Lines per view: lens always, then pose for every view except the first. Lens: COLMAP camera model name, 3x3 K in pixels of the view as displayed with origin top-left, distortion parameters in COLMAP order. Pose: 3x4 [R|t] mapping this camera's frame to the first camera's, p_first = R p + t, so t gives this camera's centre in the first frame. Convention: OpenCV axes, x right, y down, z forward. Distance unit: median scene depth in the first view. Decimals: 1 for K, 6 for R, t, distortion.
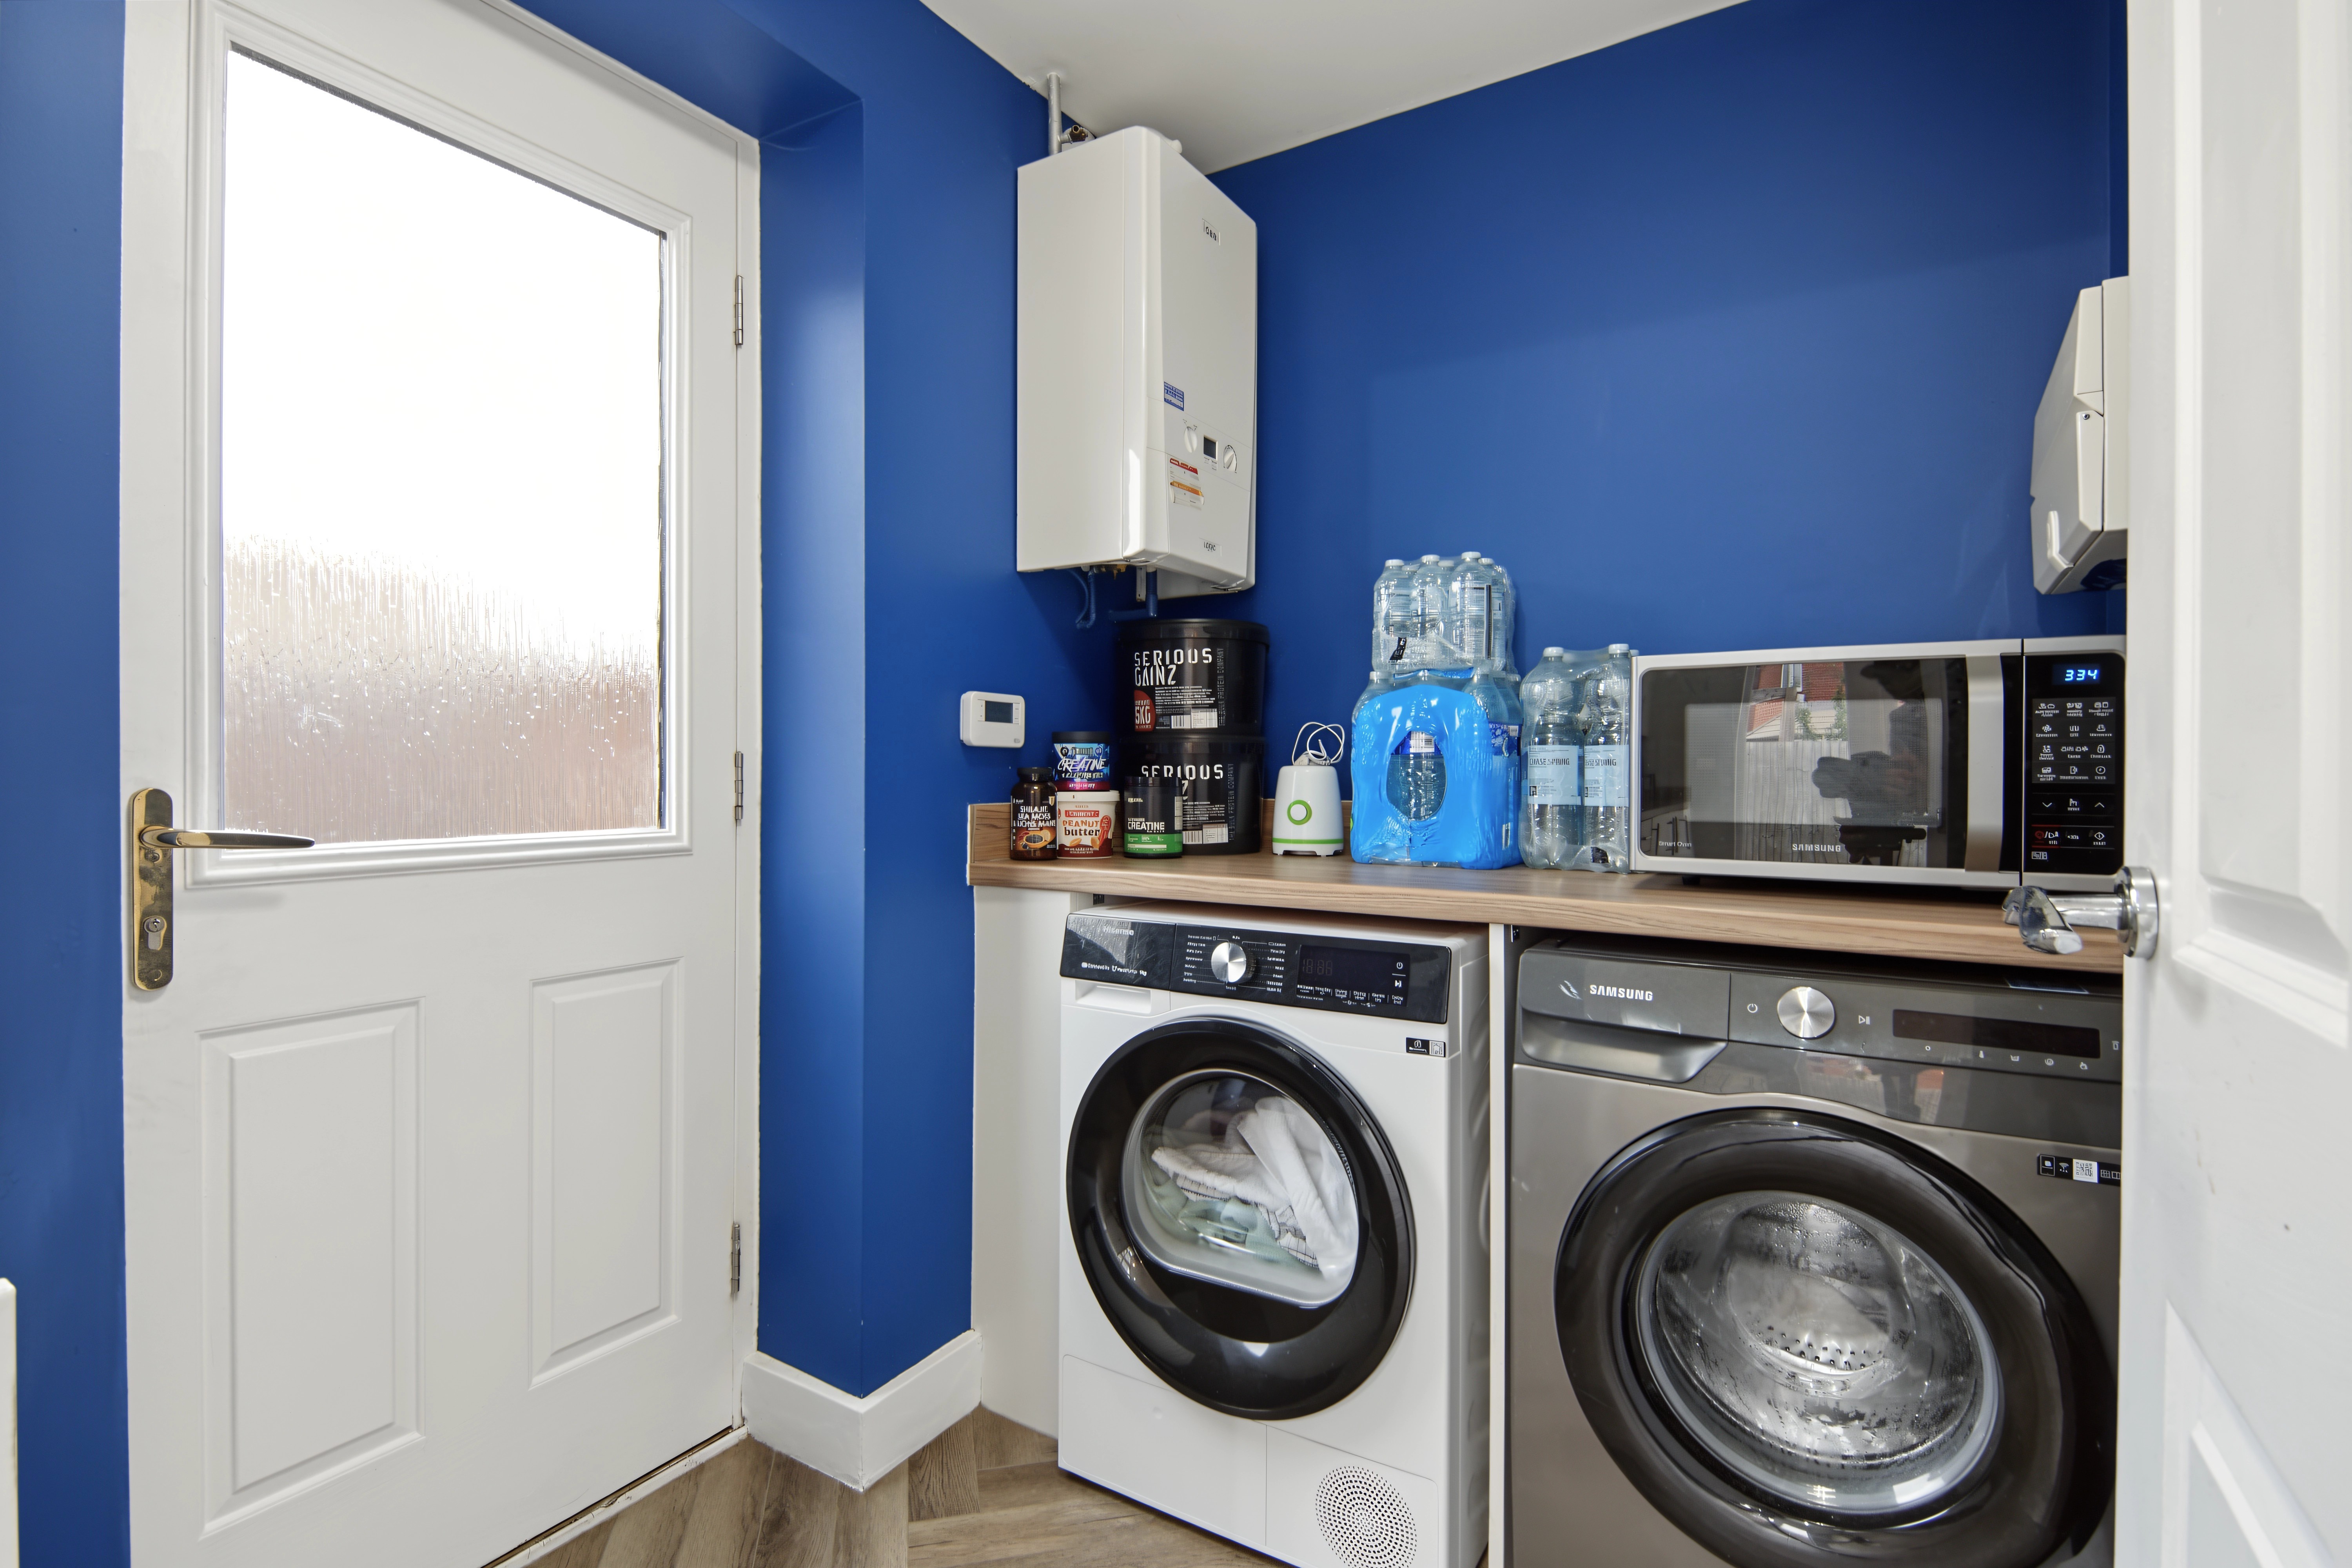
lens RADIAL K [[1127.6, 0, 1173.0], [0, 1127.6, 767.3], [0, 0, 1]] dist [0.000689, 0.000092]
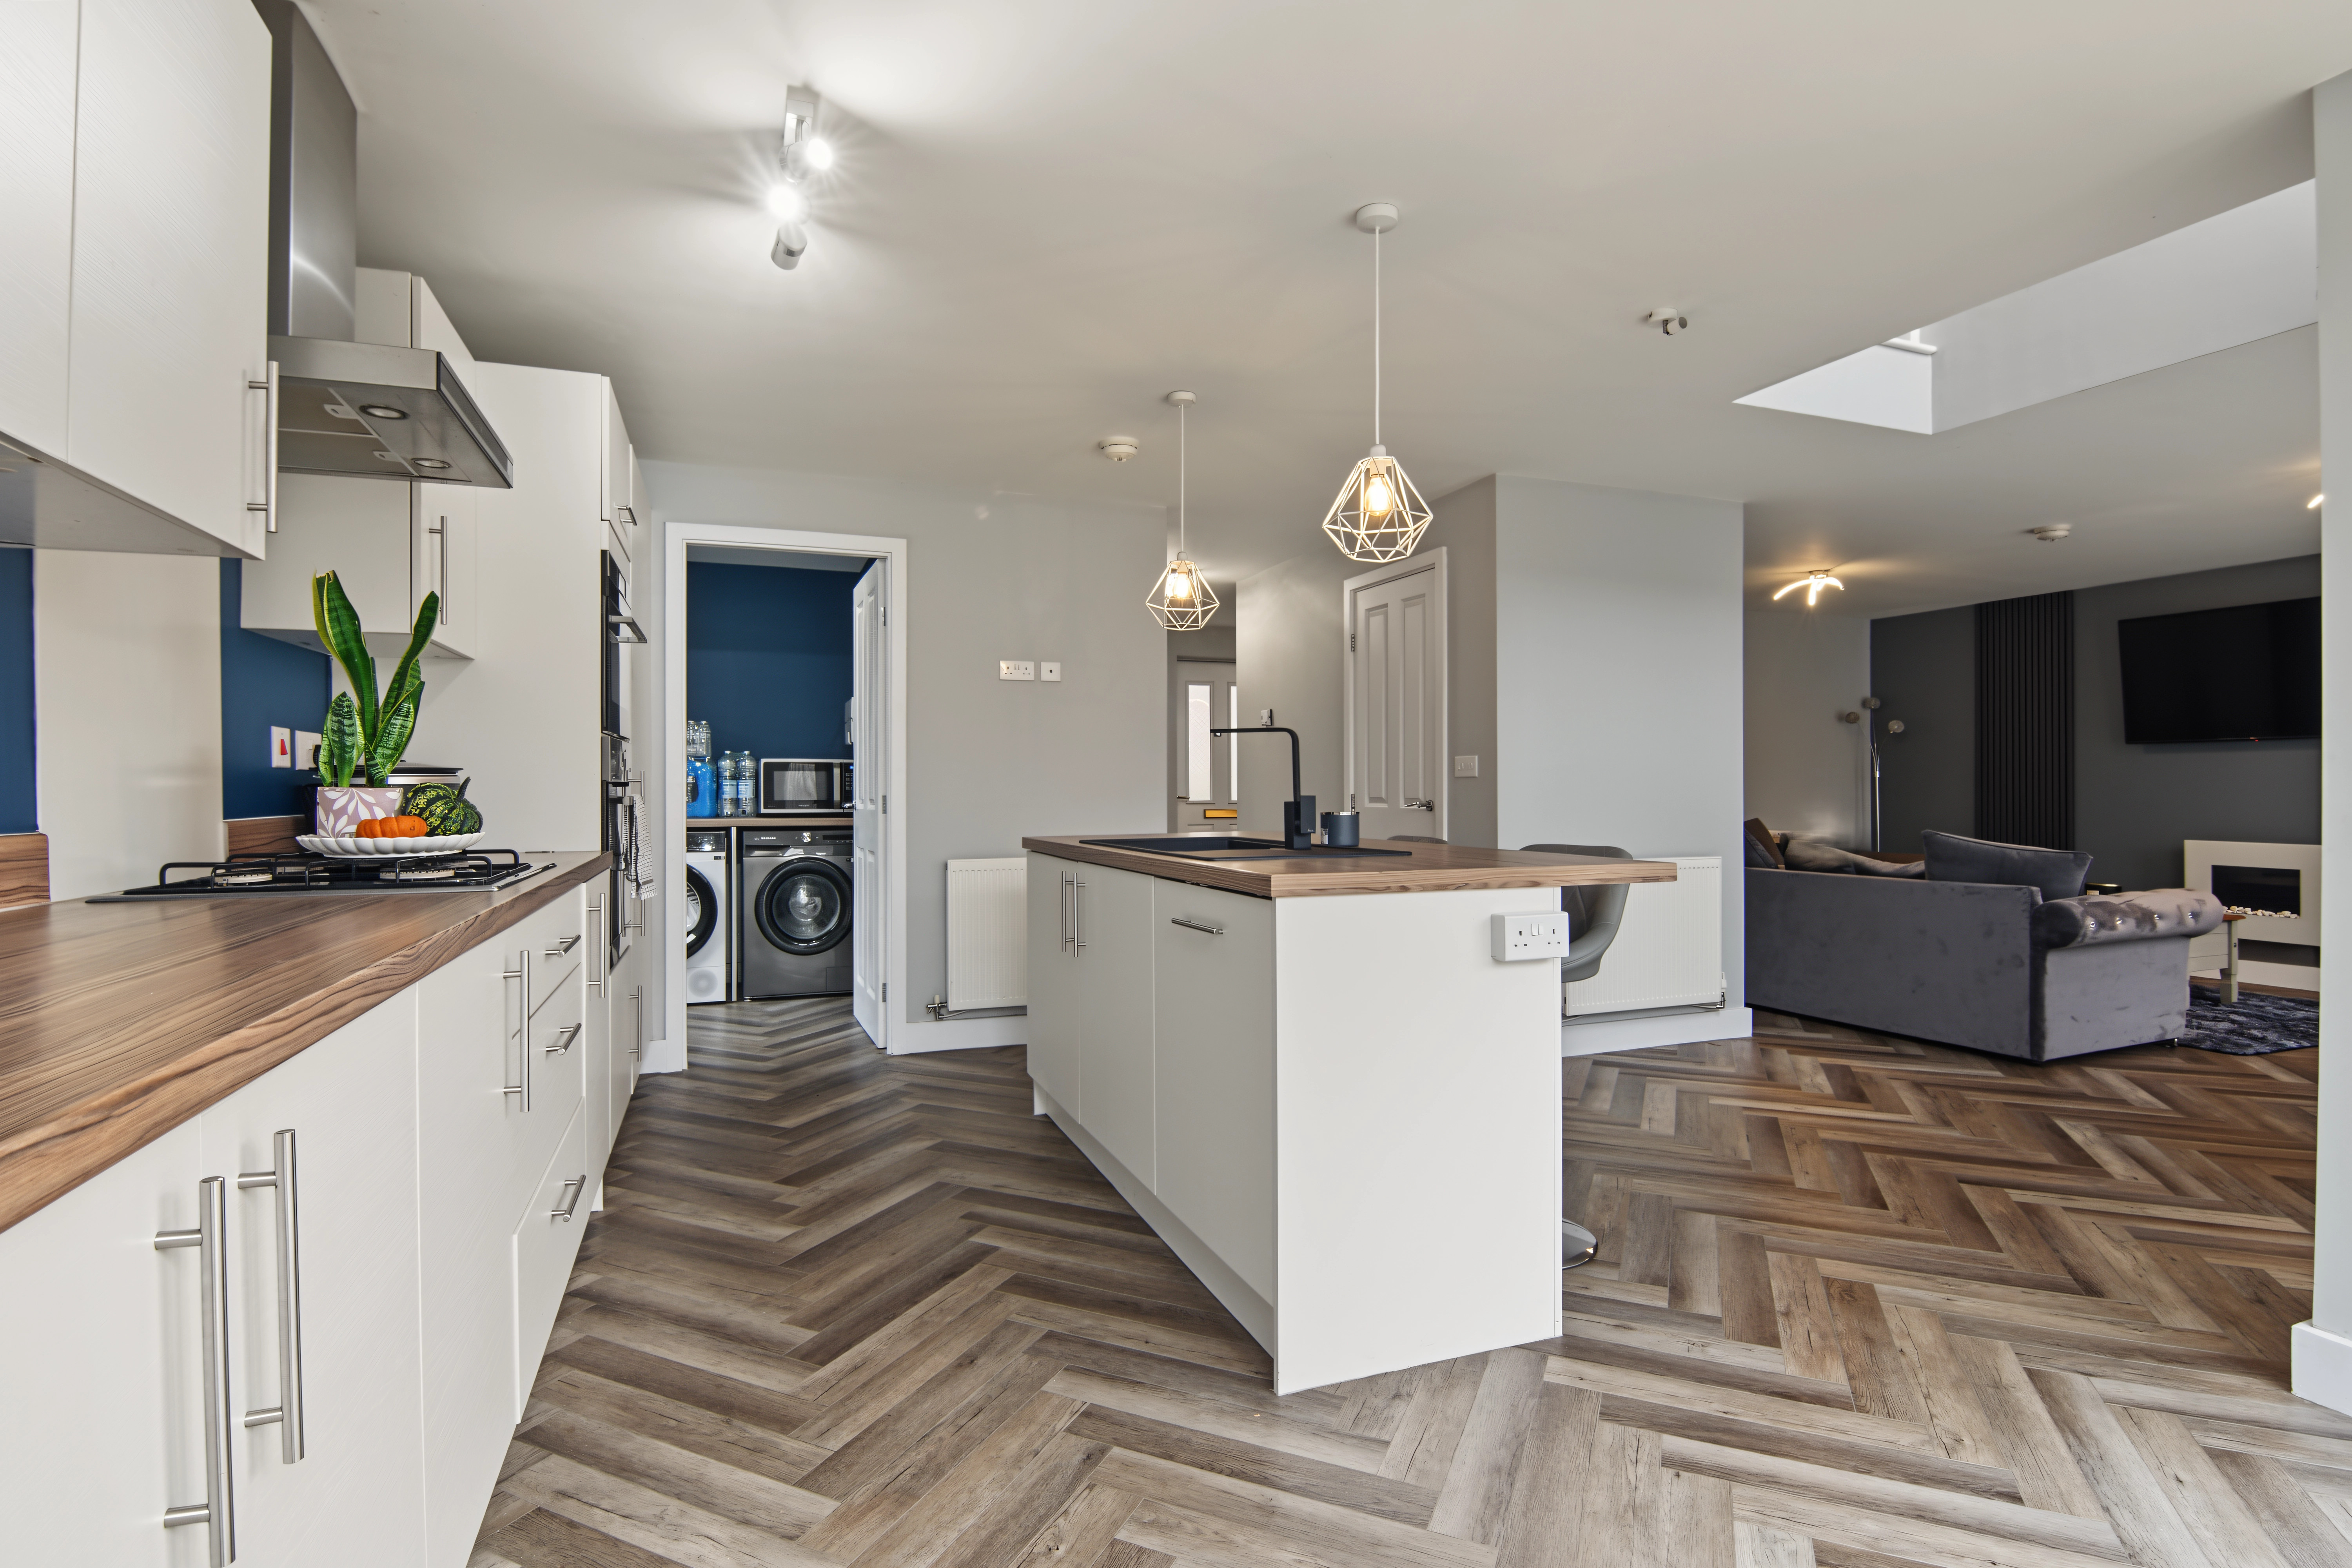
lens RADIAL K [[1149.5, 0, 1167.3], [0, 1149.5, 785.0], [0, 0, 1]] dist [0.001565, 0.000308]
pose [[0.602920, -0.006571, 0.797775, -1.963174], [0.004233, 0.999978, 0.005038, -0.021106], [-0.797791, 0.000339, 0.602935, -2.583165]]
